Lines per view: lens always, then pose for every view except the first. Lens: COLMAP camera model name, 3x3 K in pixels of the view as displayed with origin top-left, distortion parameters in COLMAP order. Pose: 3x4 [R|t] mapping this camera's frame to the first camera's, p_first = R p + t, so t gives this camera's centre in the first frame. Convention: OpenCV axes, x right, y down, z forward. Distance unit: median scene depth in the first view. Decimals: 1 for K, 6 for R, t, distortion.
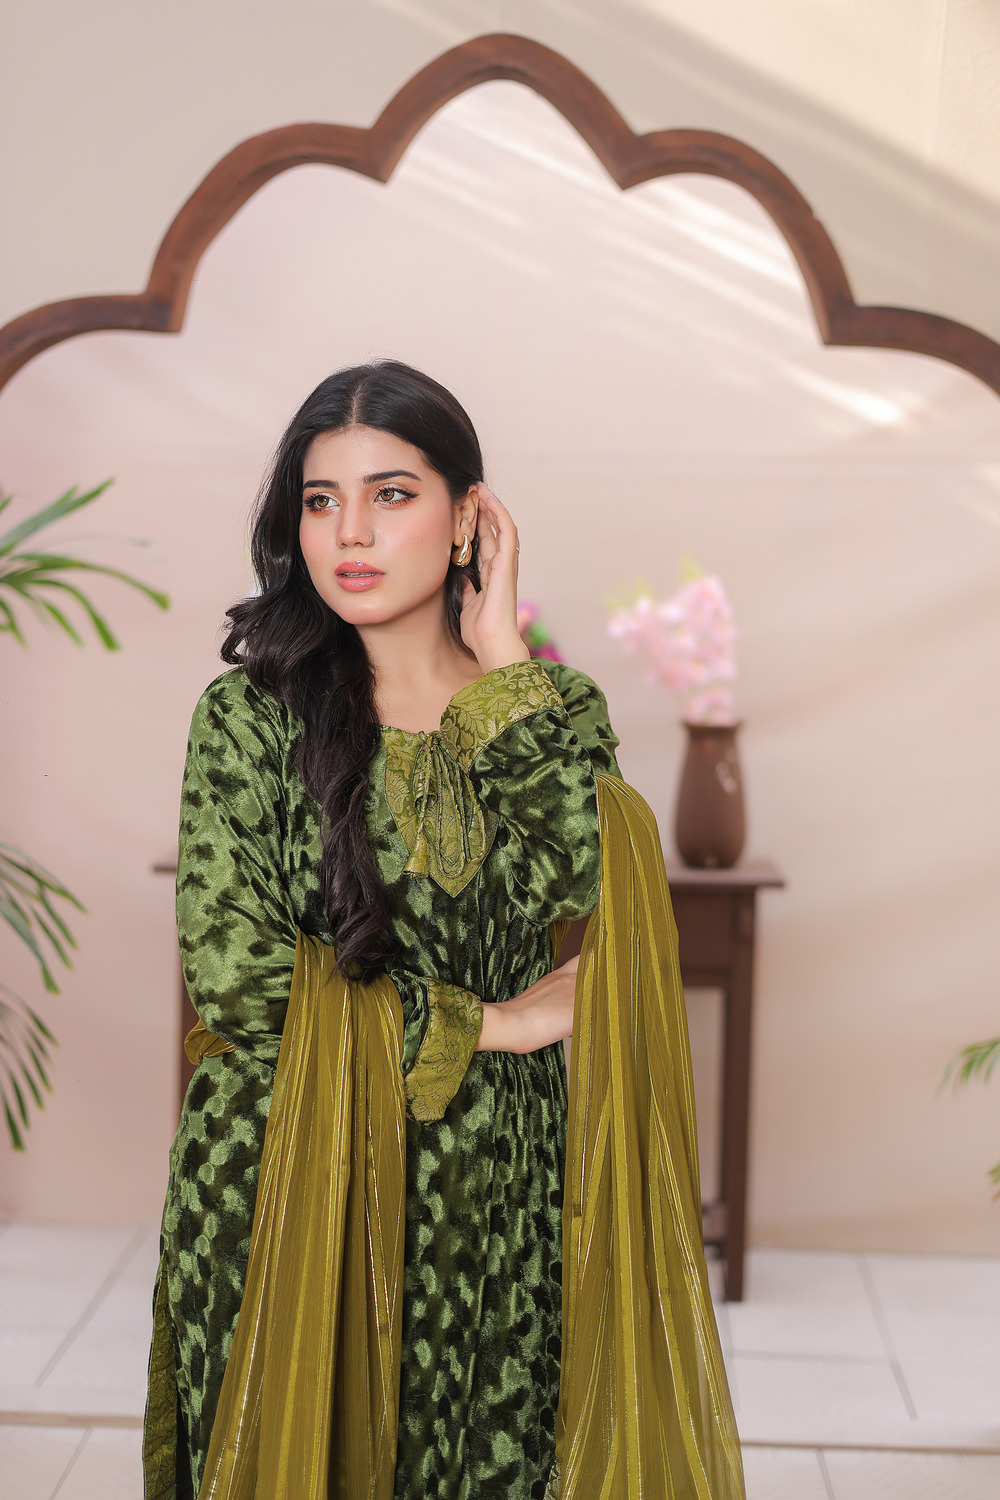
lens RADIAL K [[2107.4, 0, 485.2], [0, 2107.4, 773.2], [0, 0, 1]] dist [0.130795, 0.000000]
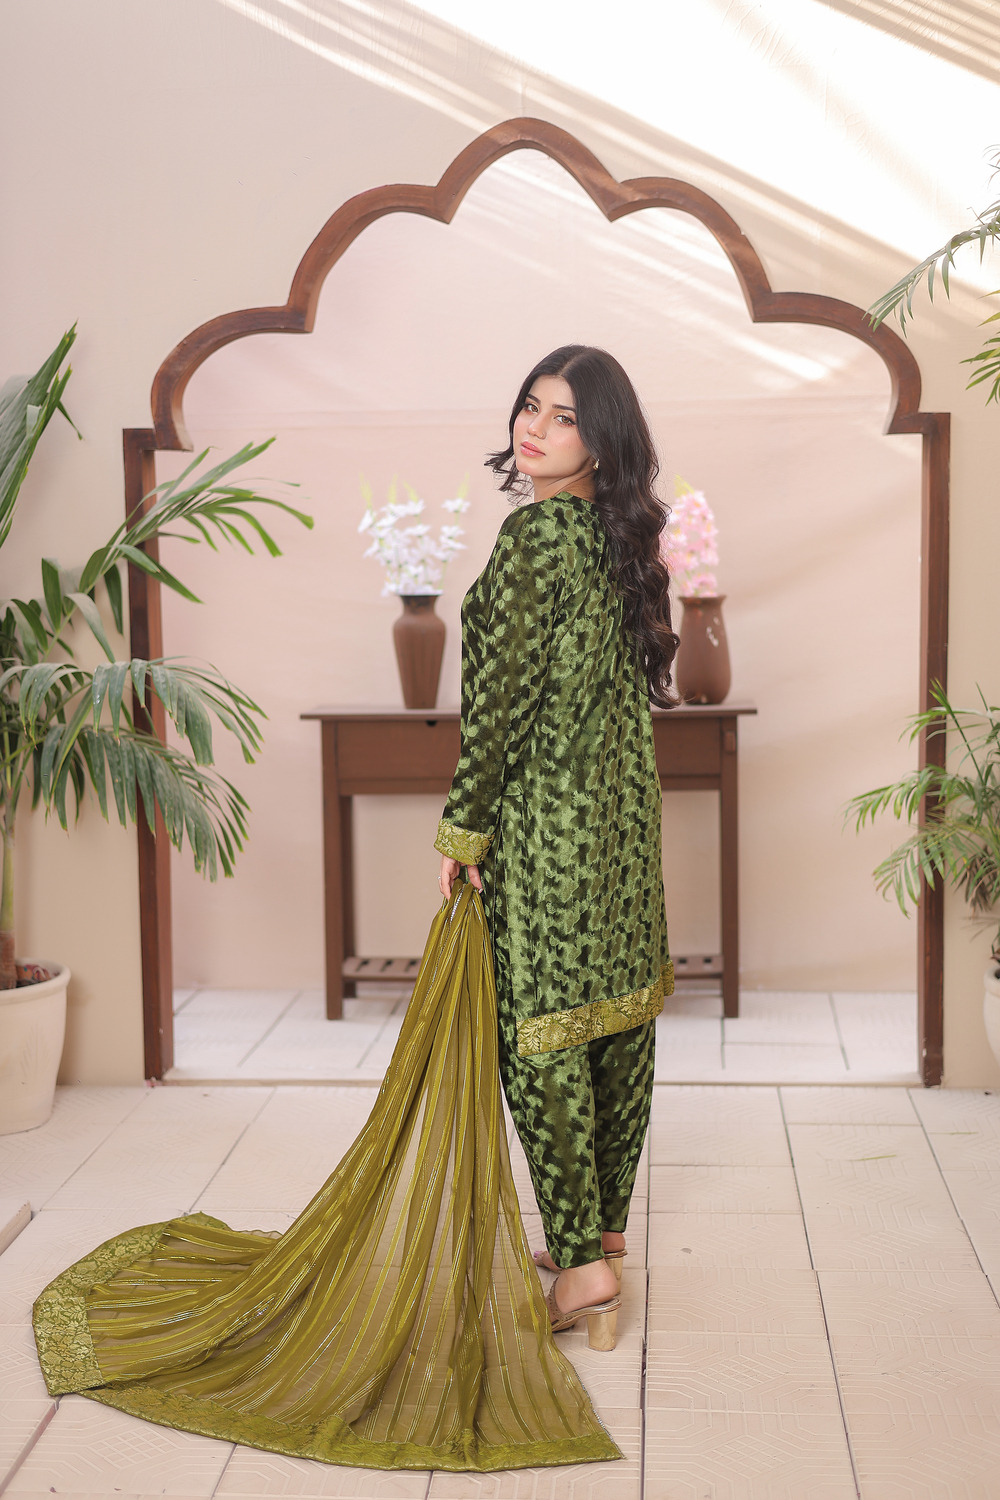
lens RADIAL K [[2173.1, 0, 500.6], [0, 2173.1, 749.5], [0, 0, 1]] dist [0.125212, 0.000000]
pose [[0.998657, -0.034714, -0.038464, 0.034005], [0.034648, 0.999397, -0.002372, 0.087816], [0.038523, 0.001036, 0.999257, -0.495072]]
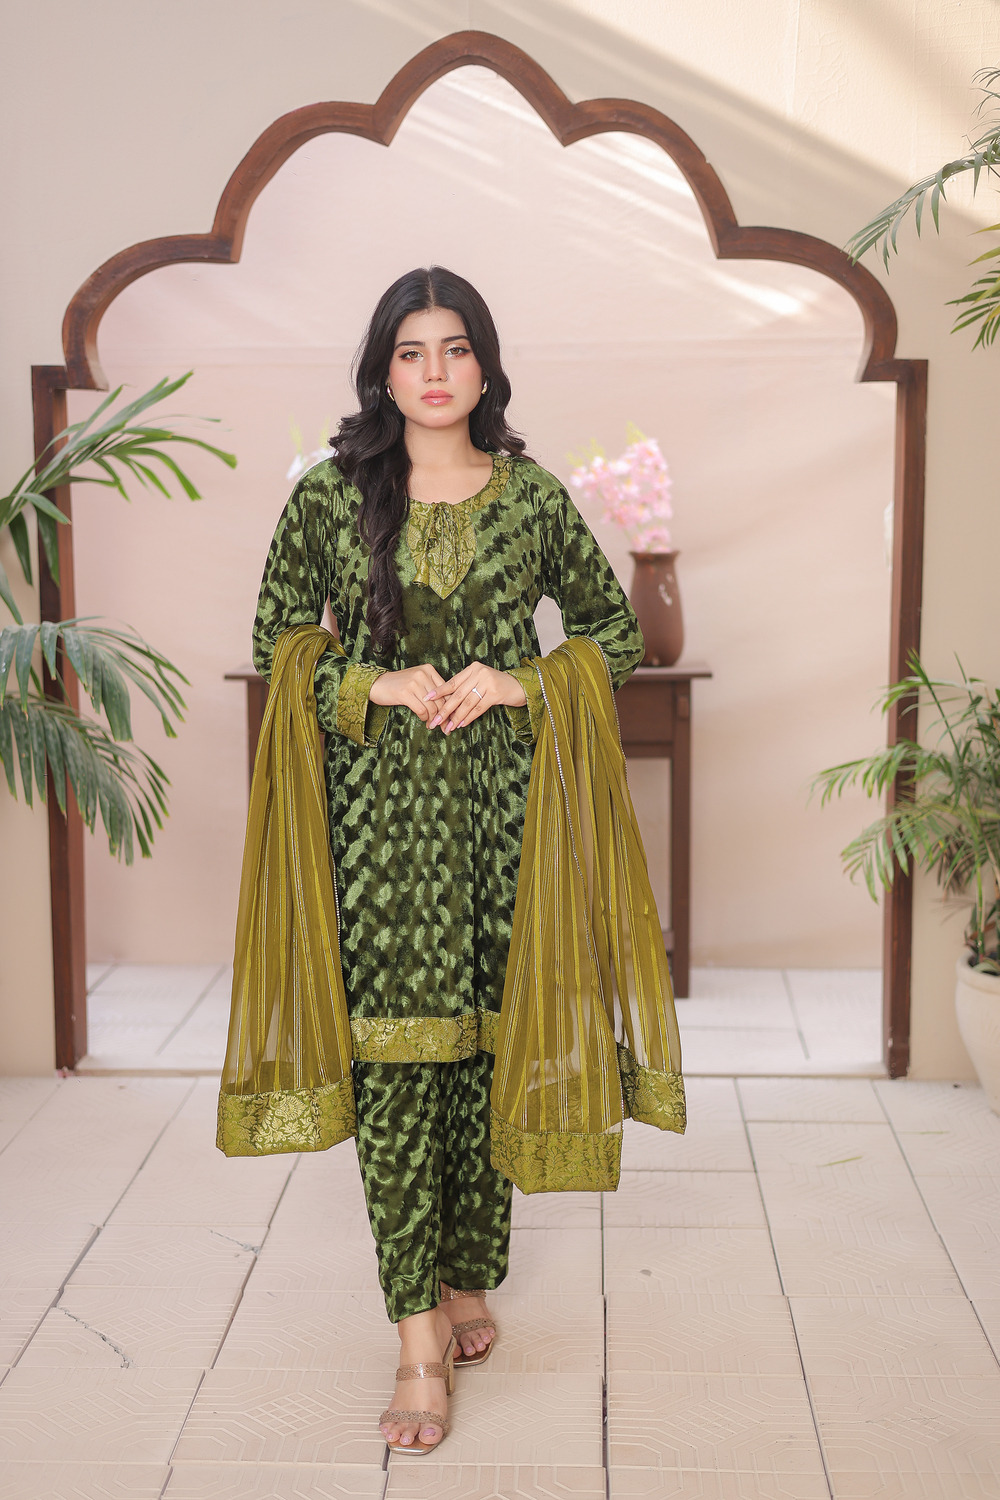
lens RADIAL K [[2173.1, 0, 488.8], [0, 2173.1, 742.3], [0, 0, 1]] dist [0.125212, 0.000000]
pose [[0.999583, -0.028032, -0.006974, 0.015841], [0.028208, 0.999248, 0.026602, 0.063669], [0.006223, -0.026787, 0.999622, -0.390199]]
